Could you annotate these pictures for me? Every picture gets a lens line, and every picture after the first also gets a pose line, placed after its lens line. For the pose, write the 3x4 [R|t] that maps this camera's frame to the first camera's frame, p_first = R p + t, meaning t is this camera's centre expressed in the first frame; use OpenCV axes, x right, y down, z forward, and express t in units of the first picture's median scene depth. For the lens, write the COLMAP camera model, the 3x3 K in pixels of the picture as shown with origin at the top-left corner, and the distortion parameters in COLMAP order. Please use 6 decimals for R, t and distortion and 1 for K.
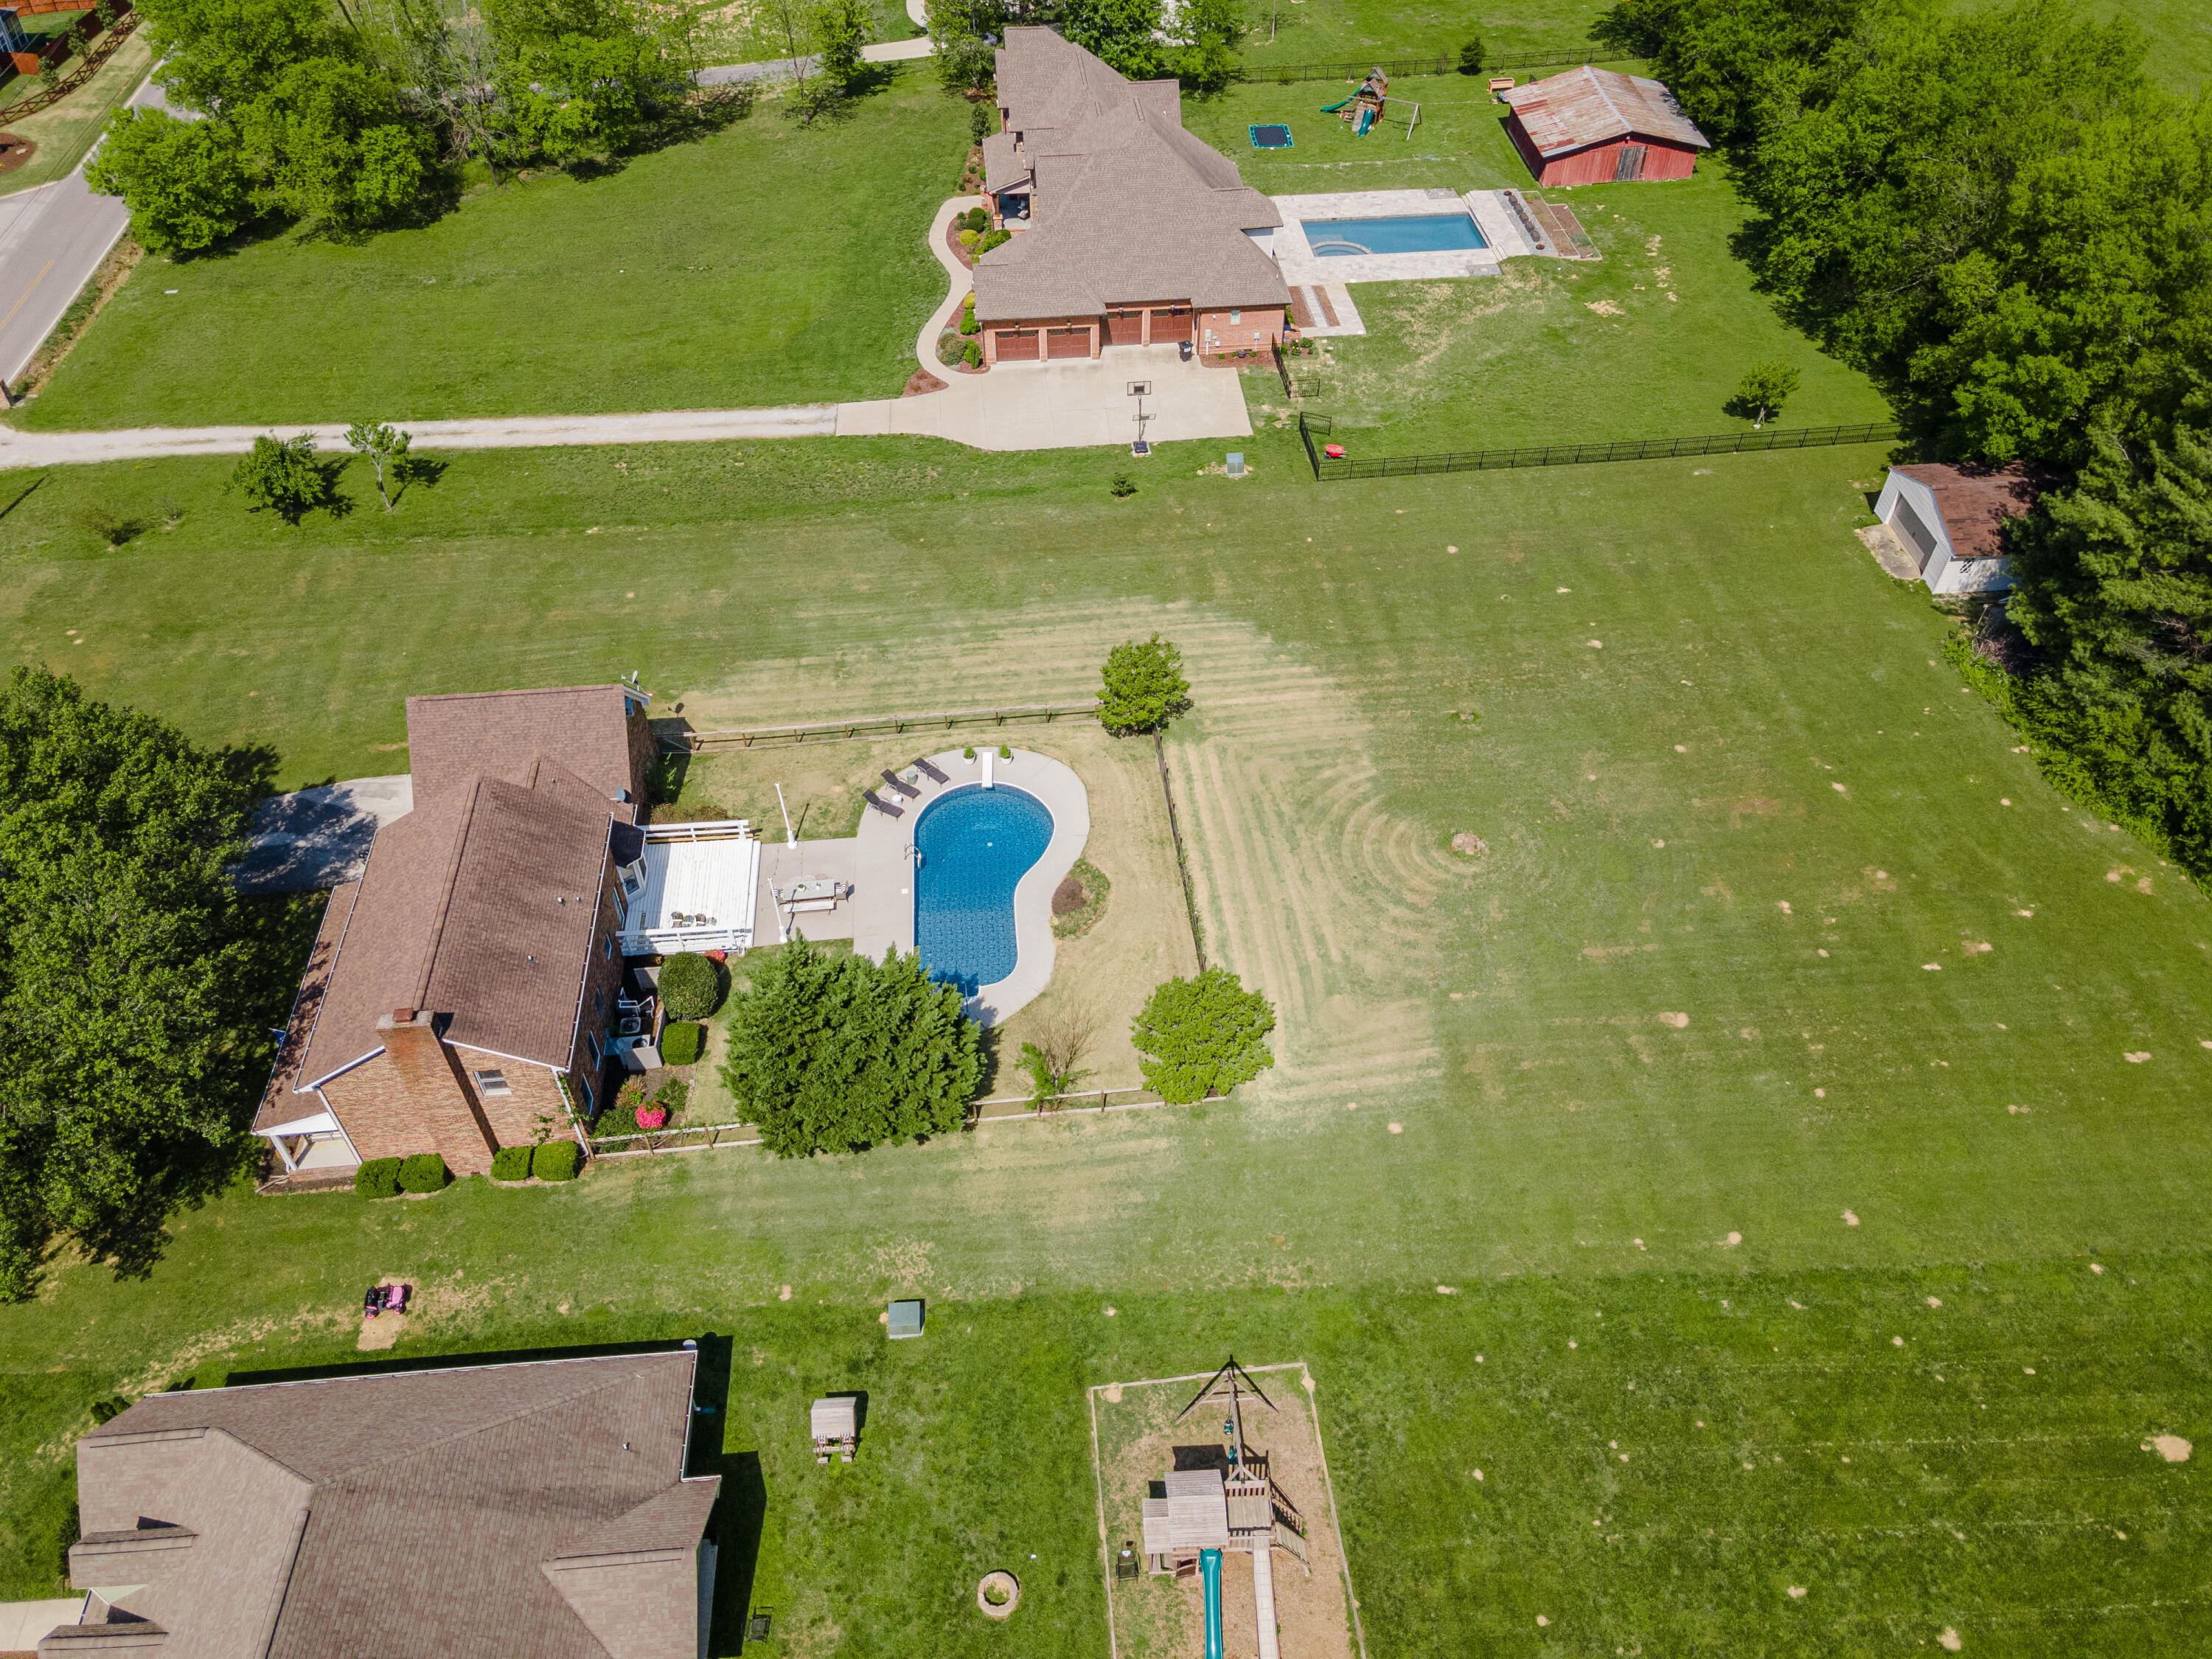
lens RADIAL K [[1588.9, 0, 1104.3], [0, 1588.9, 856.0], [0, 0, 1]] dist [0.006828, 0.060202]
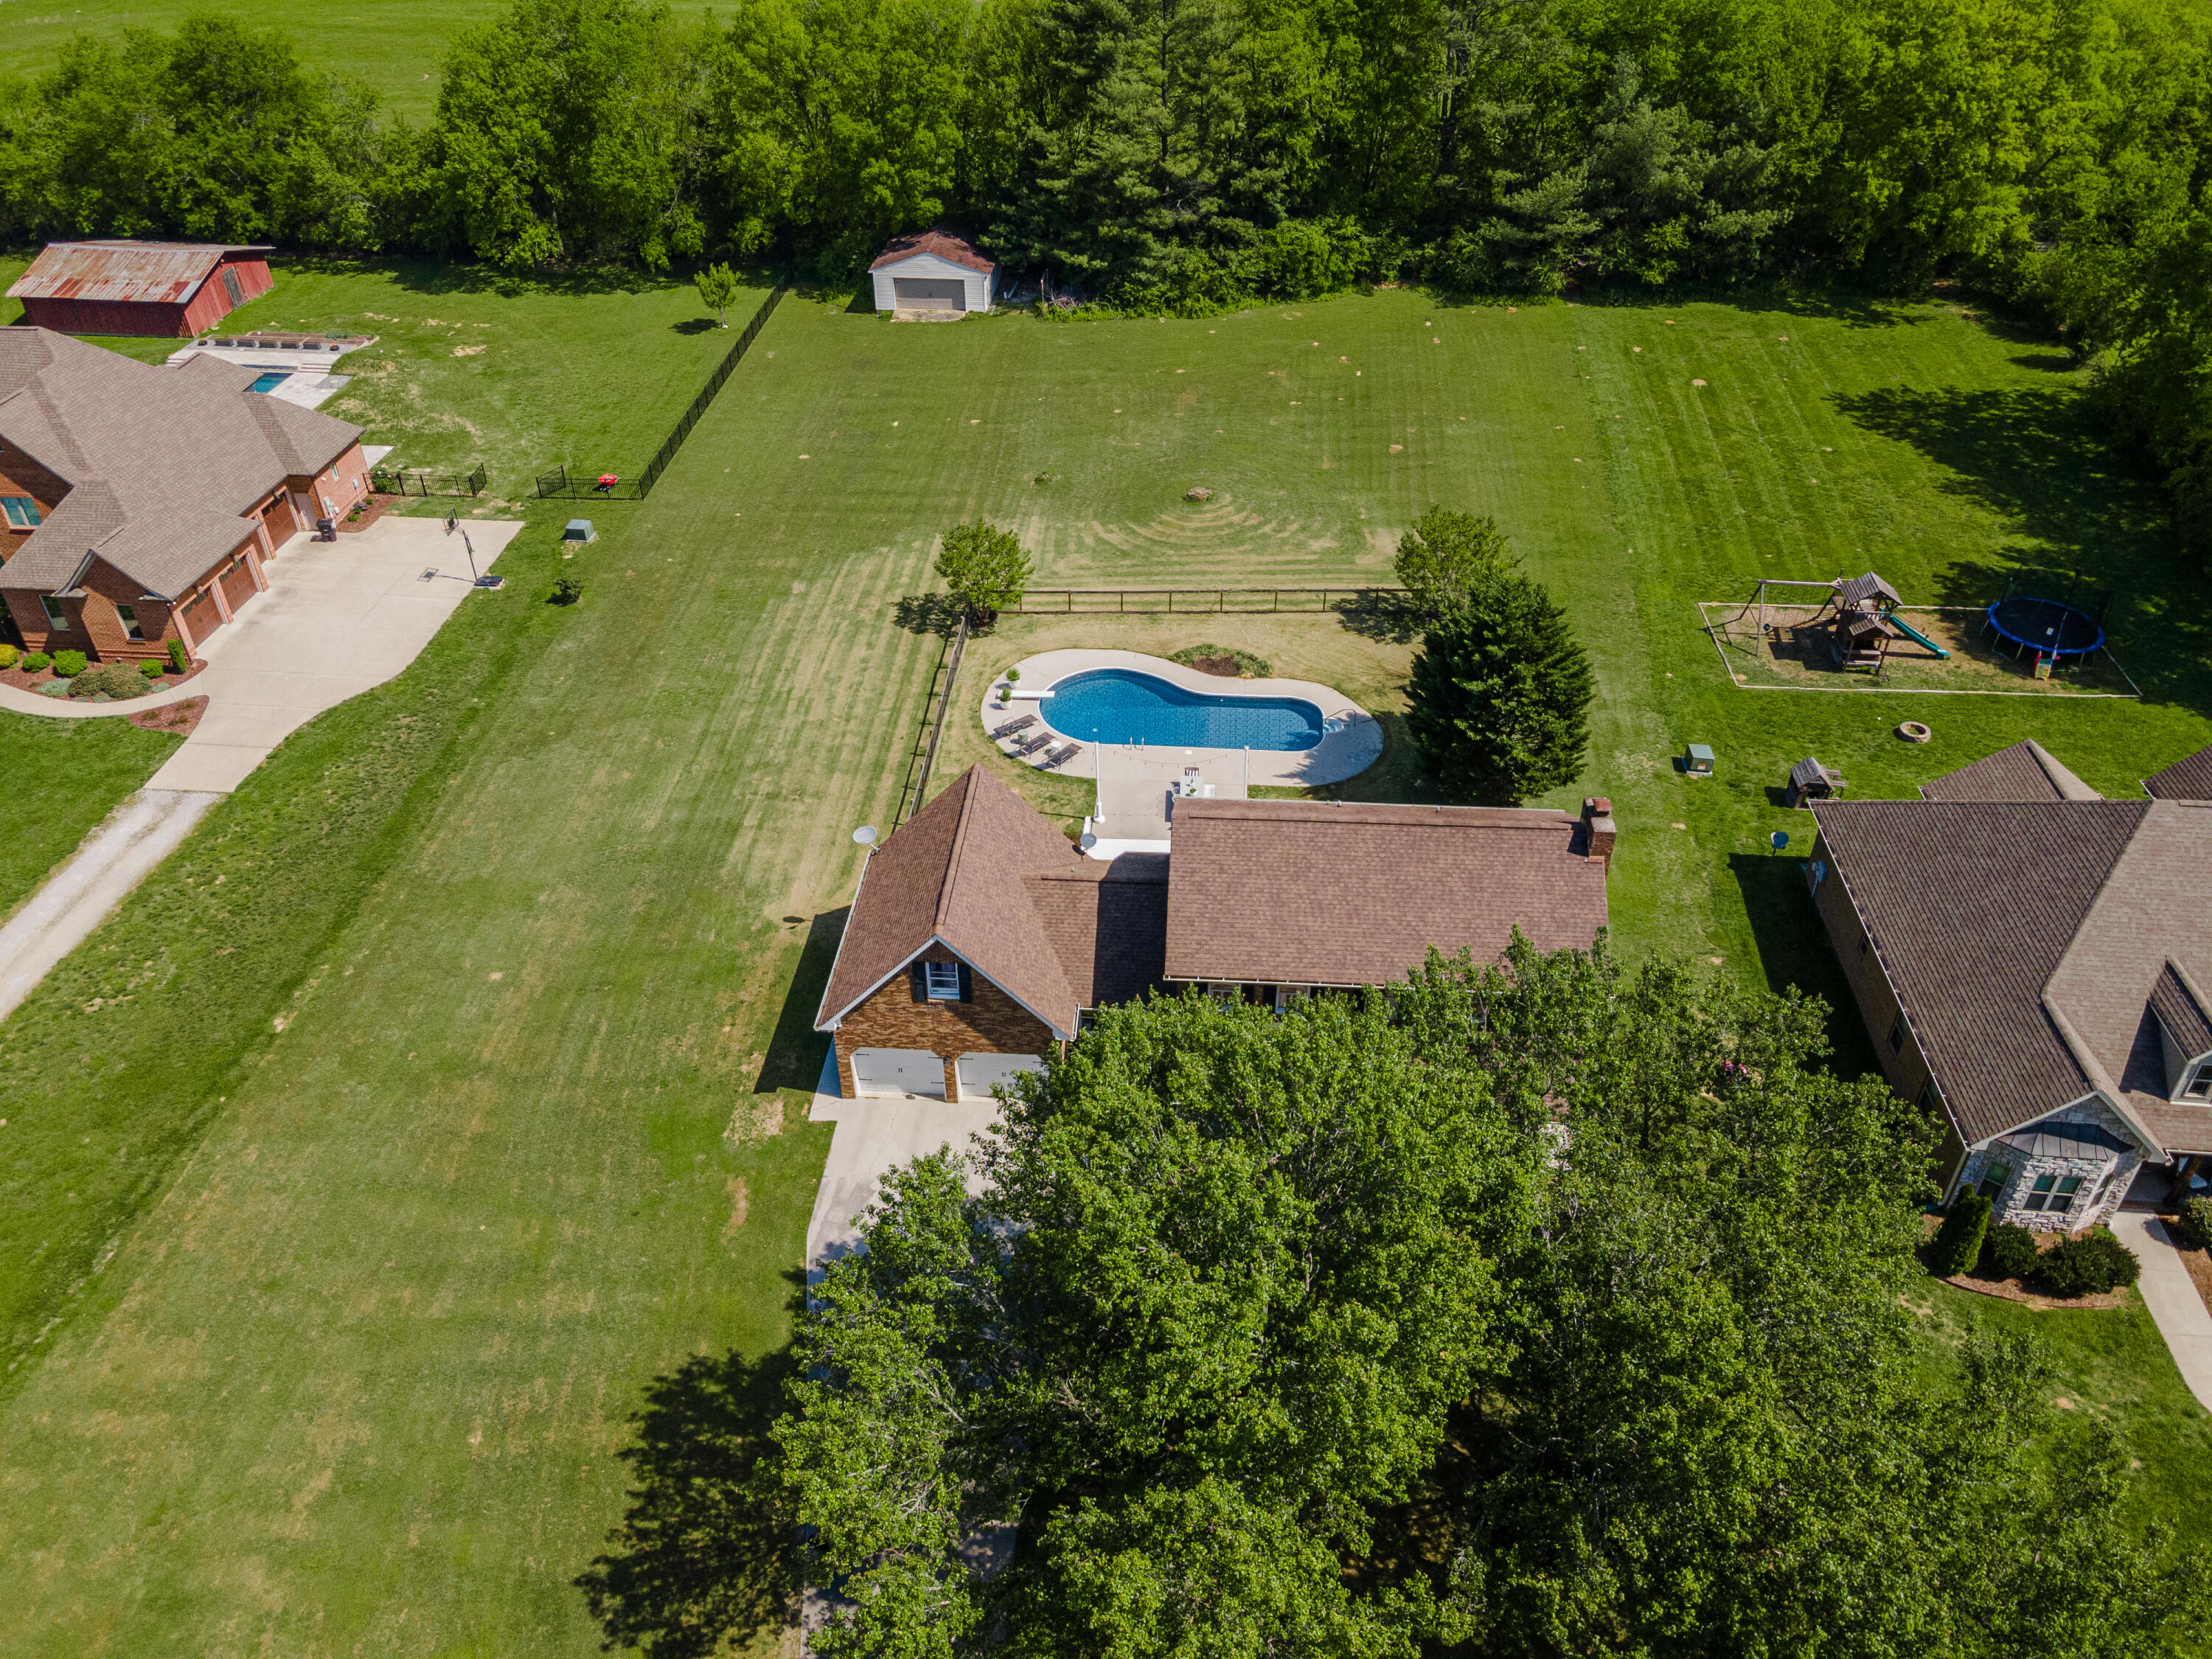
lens RADIAL K [[1611.7, 0, 1094.6], [0, 1611.7, 831.1], [0, 0, 1]] dist [0.017297, 0.035551]
pose [[0.168989, -0.577789, 0.798500, -0.798027], [0.712643, 0.631284, 0.305974, -0.242647], [-0.680869, 0.517340, 0.518437, 0.475554]]
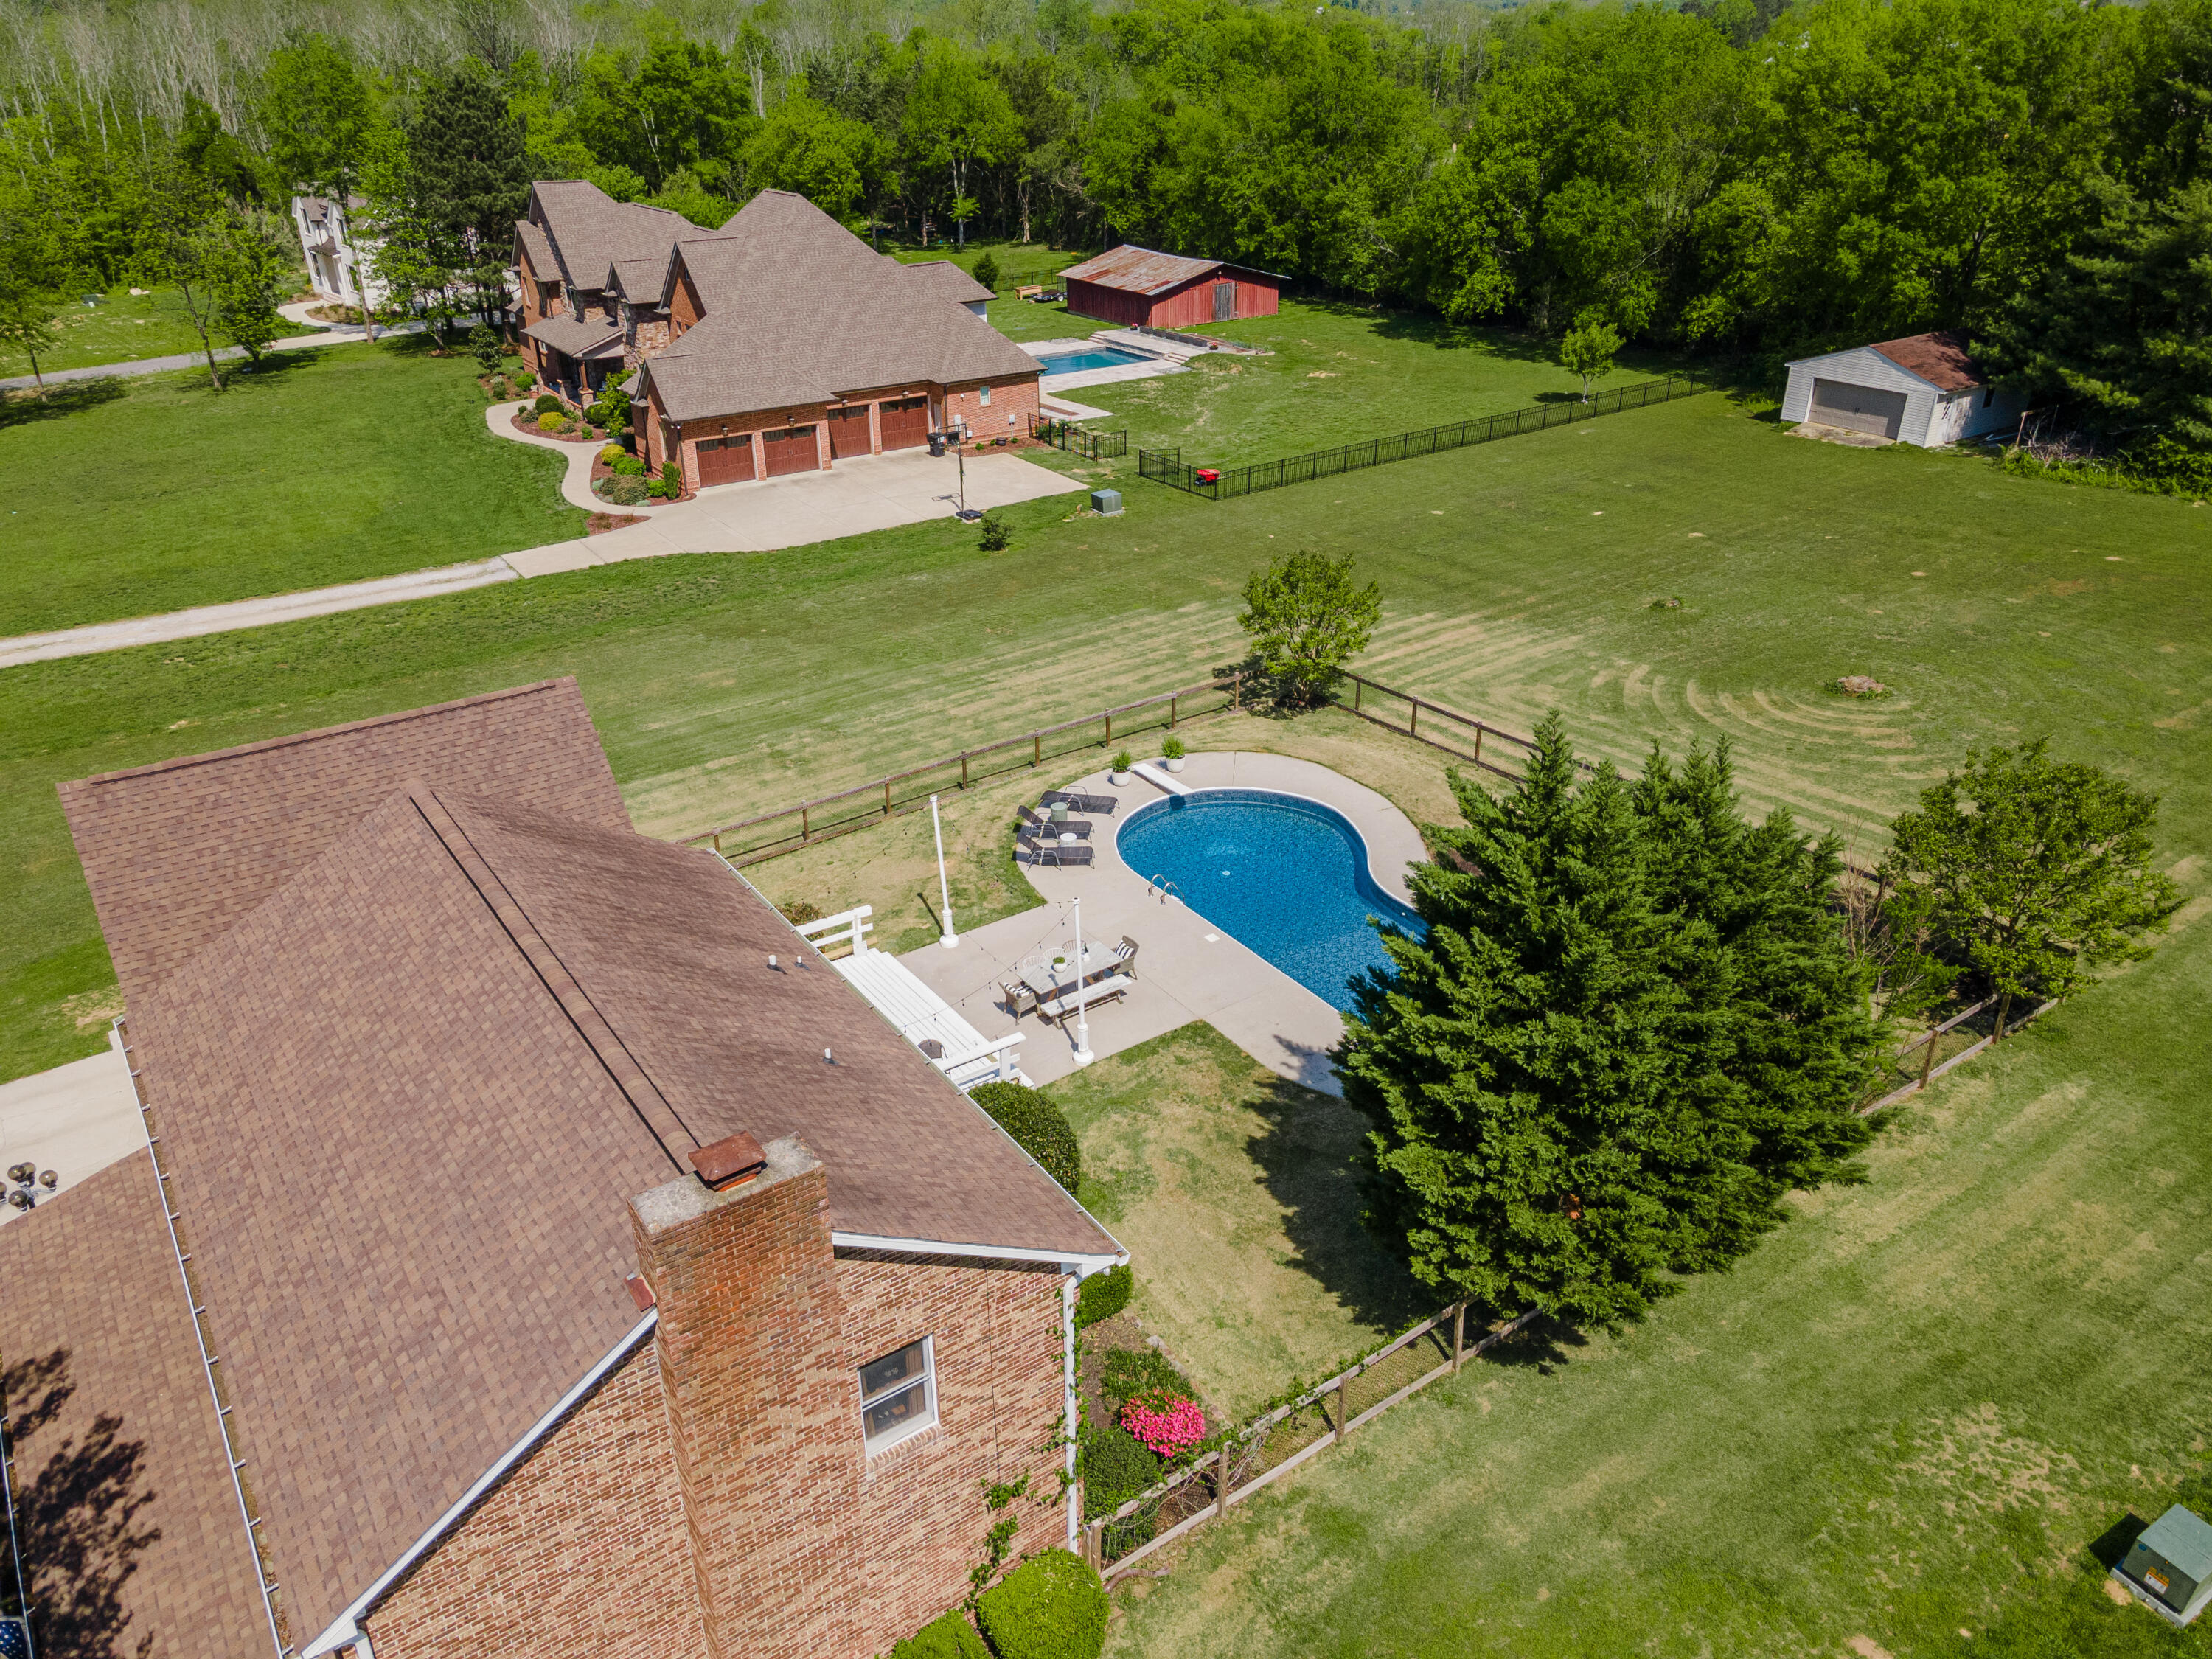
lens RADIAL K [[1611.7, 0, 1094.6], [0, 1611.7, 831.1], [0, 0, 1]] dist [0.017297, 0.035551]
pose [[0.876358, -0.221437, 0.427741, -0.323281], [0.350282, 0.902548, -0.250419, 0.093644], [-0.330605, 0.369287, 0.868520, 0.456338]]
